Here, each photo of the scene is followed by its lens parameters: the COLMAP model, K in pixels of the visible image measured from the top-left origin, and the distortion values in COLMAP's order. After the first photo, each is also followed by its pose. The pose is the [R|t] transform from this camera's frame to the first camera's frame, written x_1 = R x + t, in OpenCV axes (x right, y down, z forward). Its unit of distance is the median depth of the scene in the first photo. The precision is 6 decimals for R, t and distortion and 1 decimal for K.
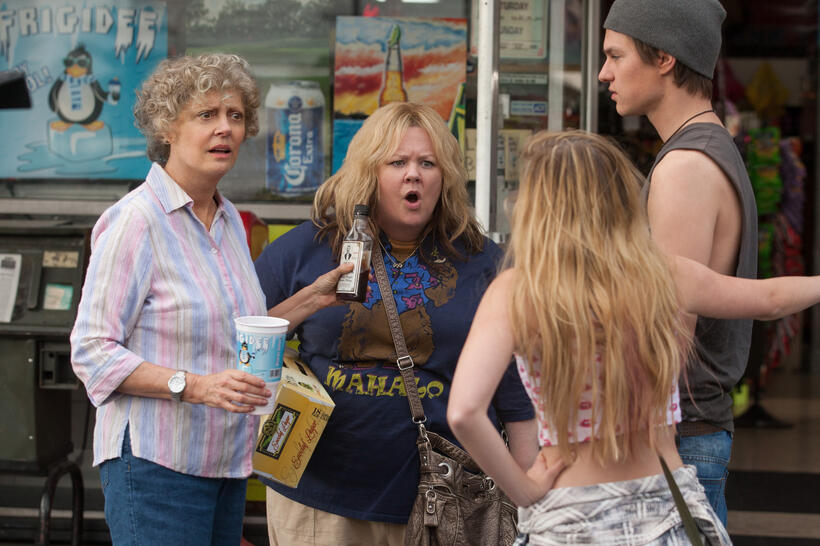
lens RADIAL K [[1948.1, 0, 410.1], [0, 1948.1, 274.8], [0, 0, 1]] dist [0.008574, 0.000000]
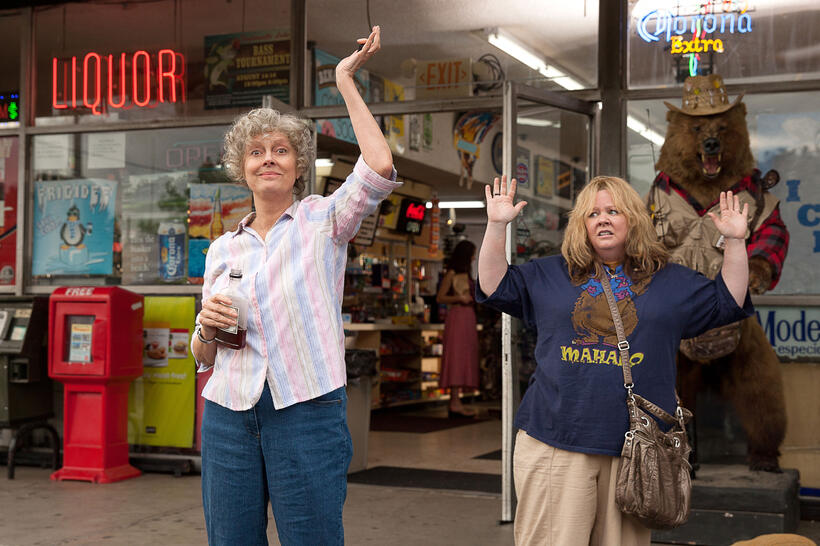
lens RADIAL K [[1948.1, 0, 409.9], [0, 1948.1, 272.0], [0, 0, 1]] dist [0.008574, 0.000000]
pose [[0.907974, -0.020278, -0.418536, 0.938532], [0.033907, 0.999108, 0.025152, -0.088599], [0.417652, -0.037028, 0.907852, -0.616656]]
